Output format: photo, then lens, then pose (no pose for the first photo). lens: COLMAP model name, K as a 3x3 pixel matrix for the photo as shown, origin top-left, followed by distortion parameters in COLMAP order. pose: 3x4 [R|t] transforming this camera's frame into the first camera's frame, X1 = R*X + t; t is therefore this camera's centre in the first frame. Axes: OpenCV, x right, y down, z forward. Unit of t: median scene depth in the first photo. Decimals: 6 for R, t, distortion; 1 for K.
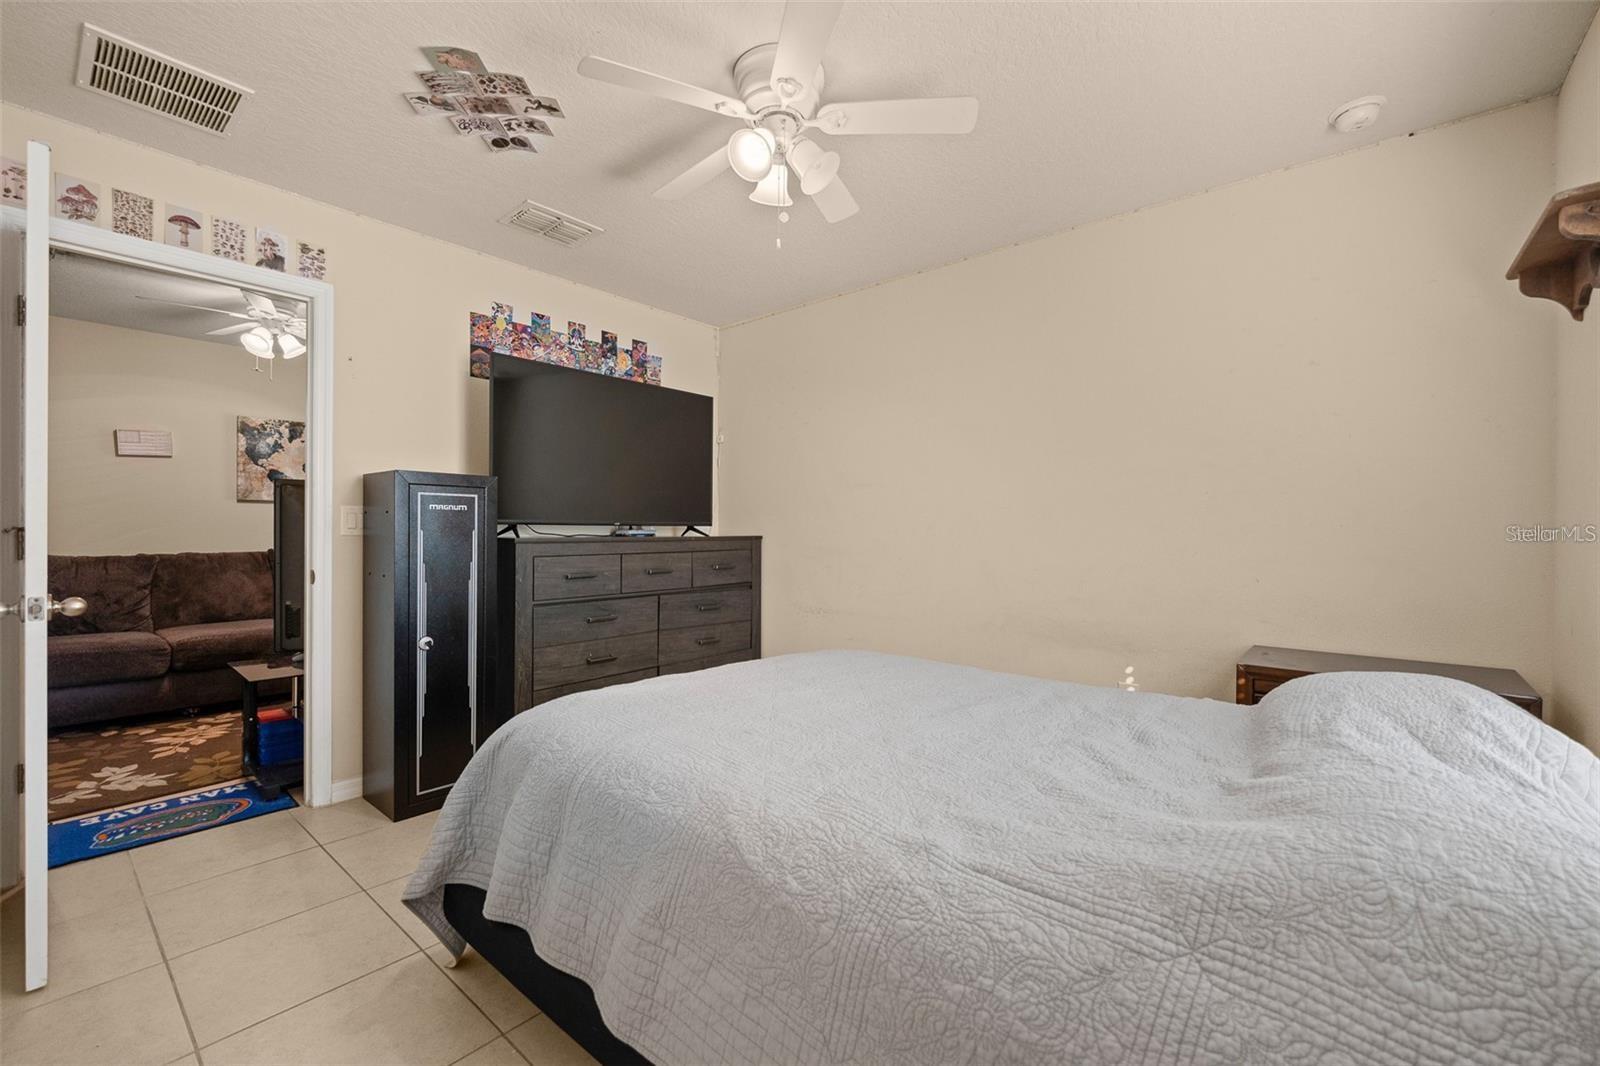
lens RADIAL K [[667.2, 0, 800.0], [0, 667.2, 533.0], [0, 0, 1]] dist [0.000104, 0.000063]
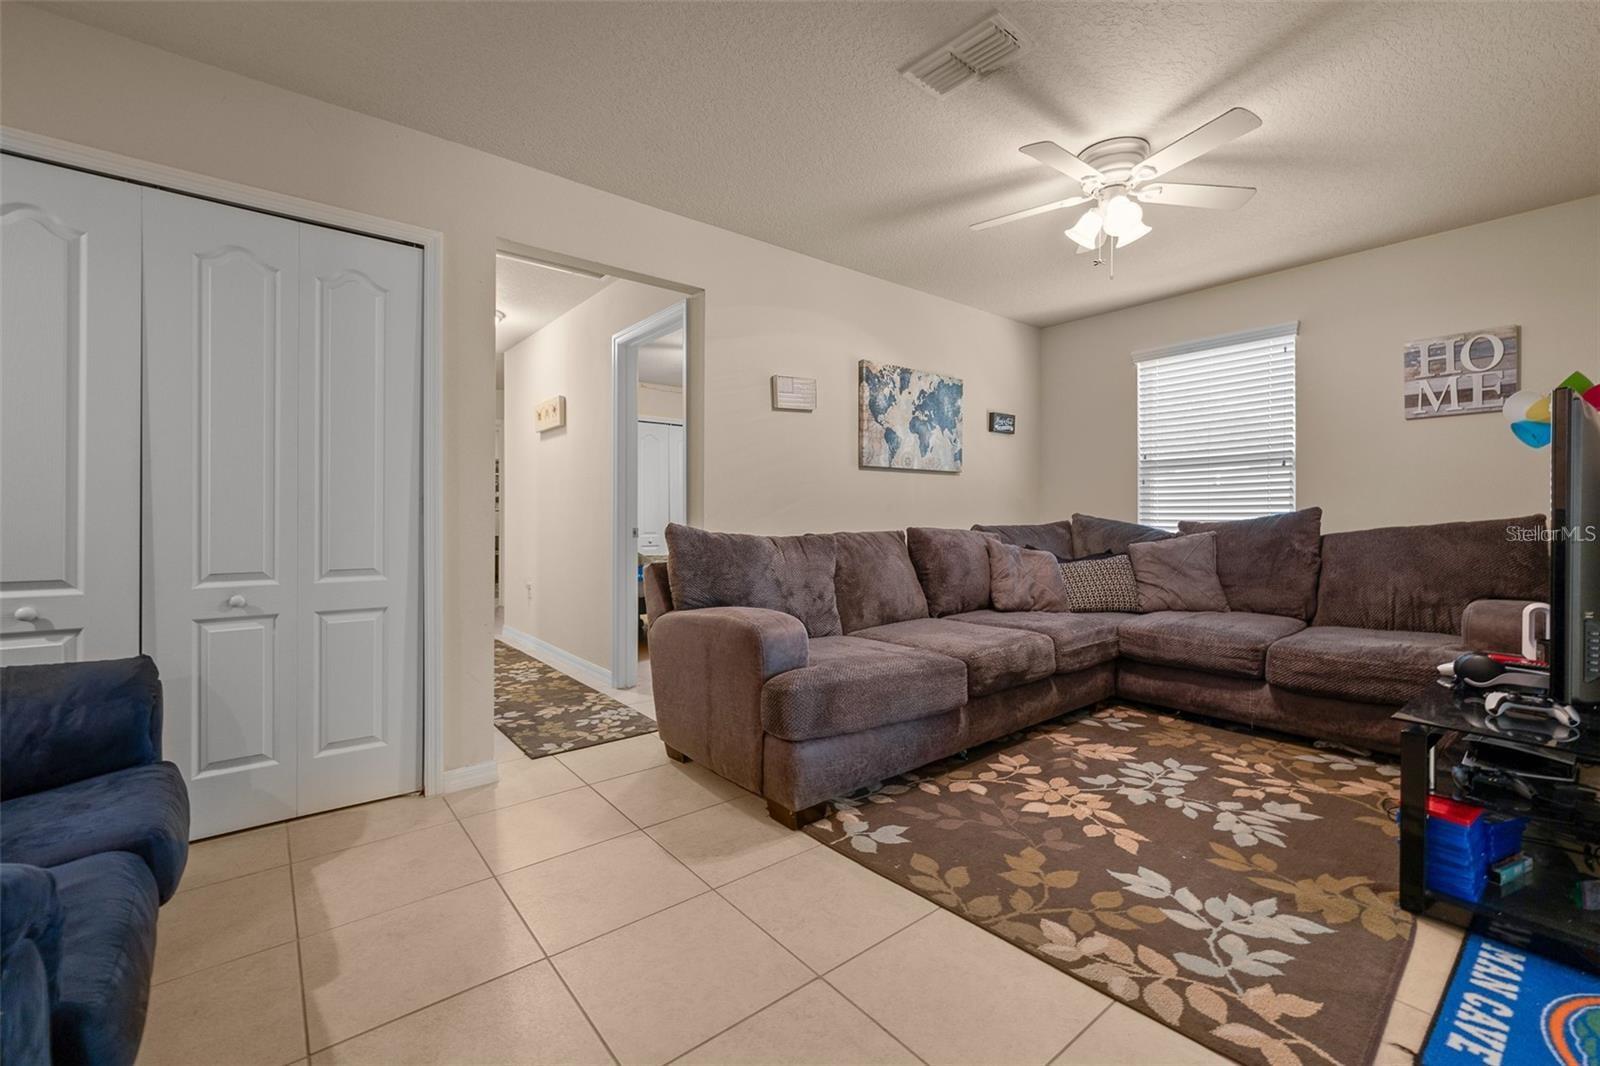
lens RADIAL K [[660.8, 0, 808.3], [0, 660.8, 515.6], [0, 0, 1]] dist [-0.000793, -0.000177]
pose [[0.983997, -0.011549, -0.177808, -1.240010], [0.010184, 0.999911, -0.008585, 0.024027], [0.177891, 0.006636, 0.984028, 0.354920]]
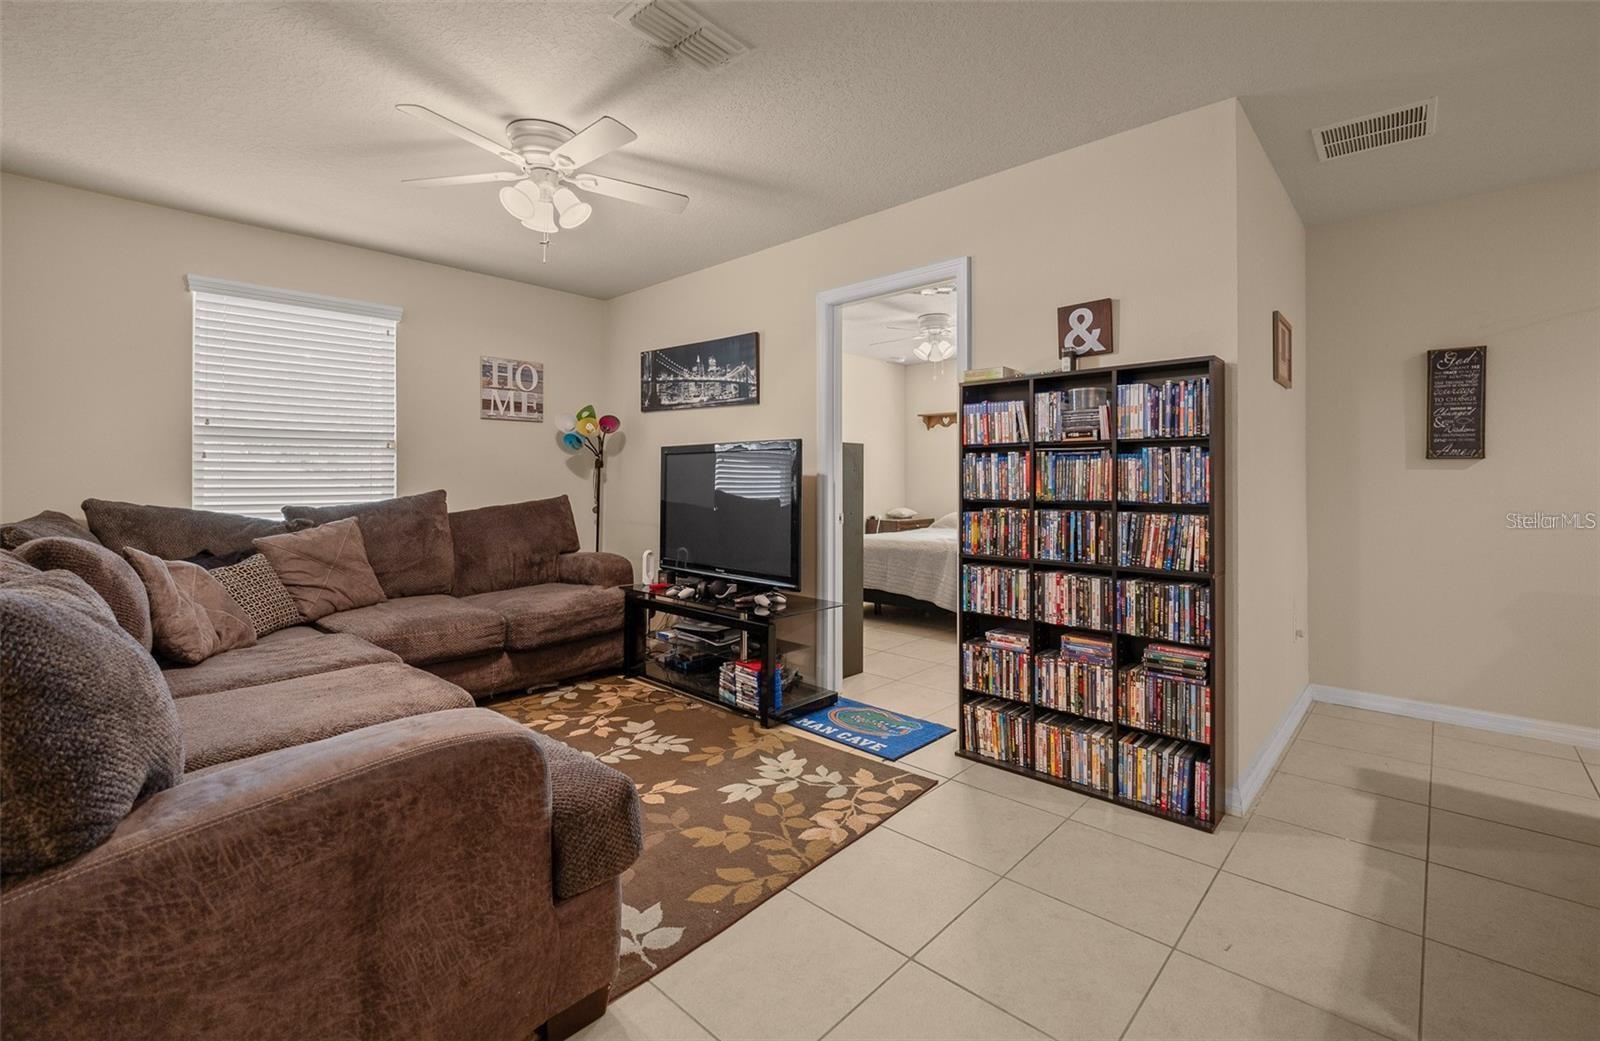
lens RADIAL K [[692.2, 0, 807.7], [0, 692.2, 480.2], [0, 0, 1]] dist [0.000391, -0.000191]
pose [[0.041050, -0.009061, 0.999116, -1.868440], [0.007204, 0.999936, 0.008772, -0.017291], [-0.999131, 0.006838, 0.041112, 0.902259]]
